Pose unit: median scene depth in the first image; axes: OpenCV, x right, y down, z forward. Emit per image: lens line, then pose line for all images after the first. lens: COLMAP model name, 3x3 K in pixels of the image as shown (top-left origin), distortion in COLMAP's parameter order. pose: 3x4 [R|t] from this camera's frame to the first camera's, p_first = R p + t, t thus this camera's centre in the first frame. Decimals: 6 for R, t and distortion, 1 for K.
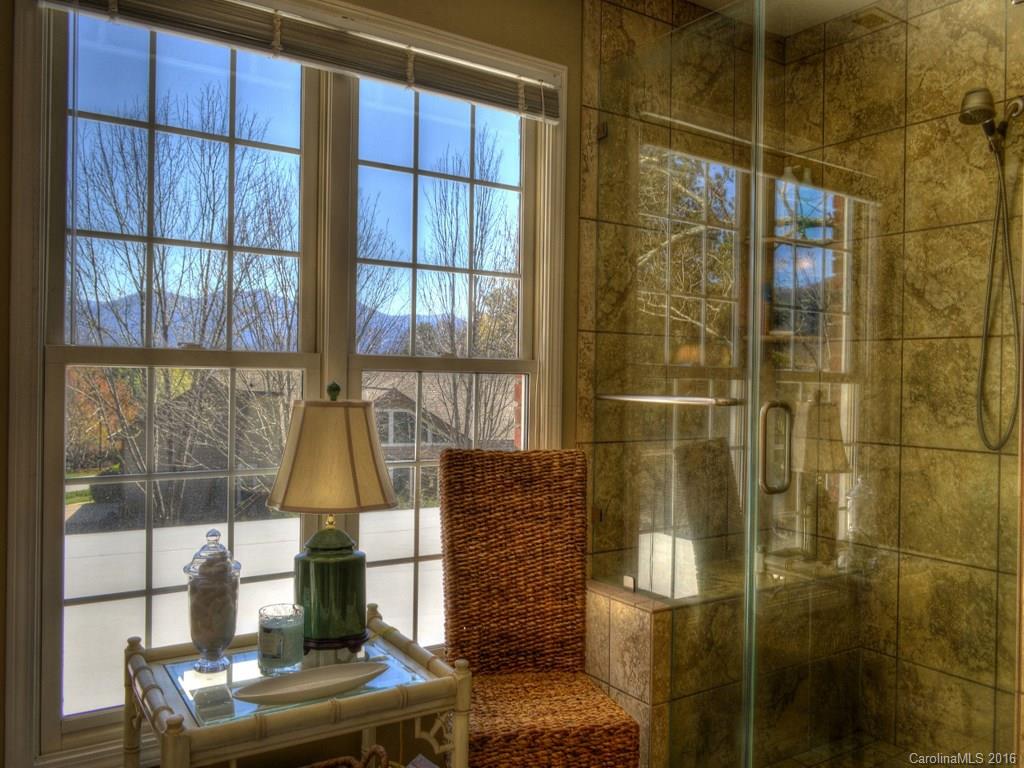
lens RADIAL K [[813.2, 0, 509.8], [0, 813.2, 377.2], [0, 0, 1]] dist [-0.018637, 0.010378]
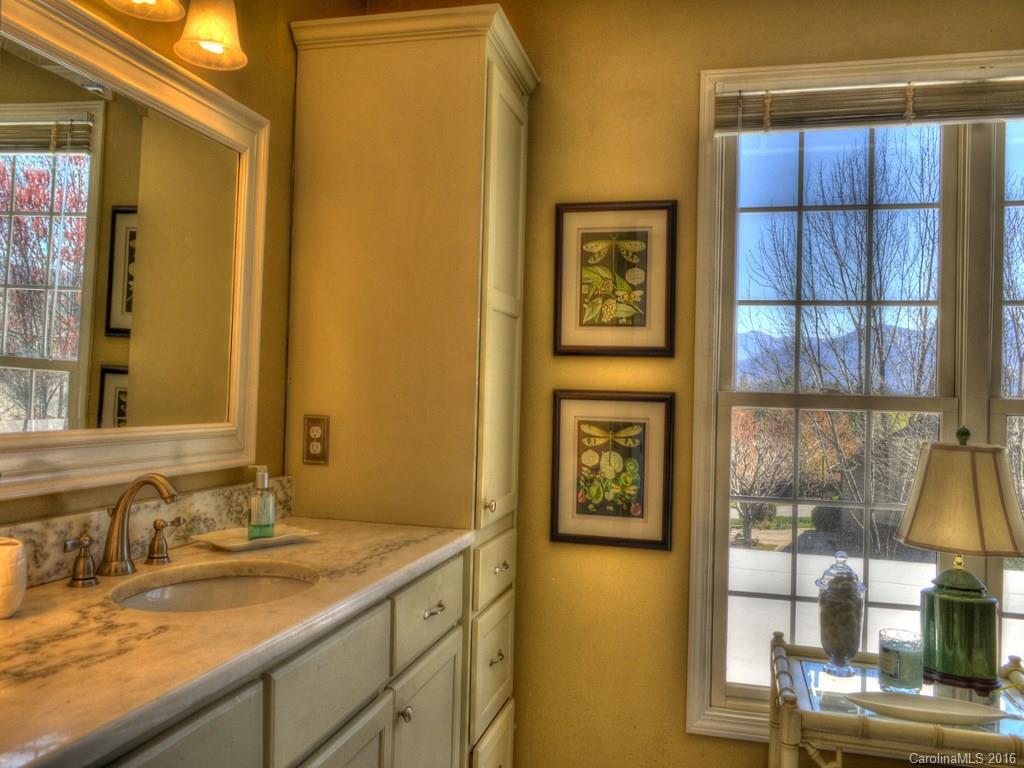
lens RADIAL K [[813.2, 0, 509.8], [0, 813.2, 377.2], [0, 0, 1]] dist [-0.018637, 0.010378]
pose [[0.667025, -0.011762, -0.744942, 0.166953], [-0.019832, 0.999241, -0.033534, -0.010855], [0.744771, 0.037141, 0.666286, -0.116836]]
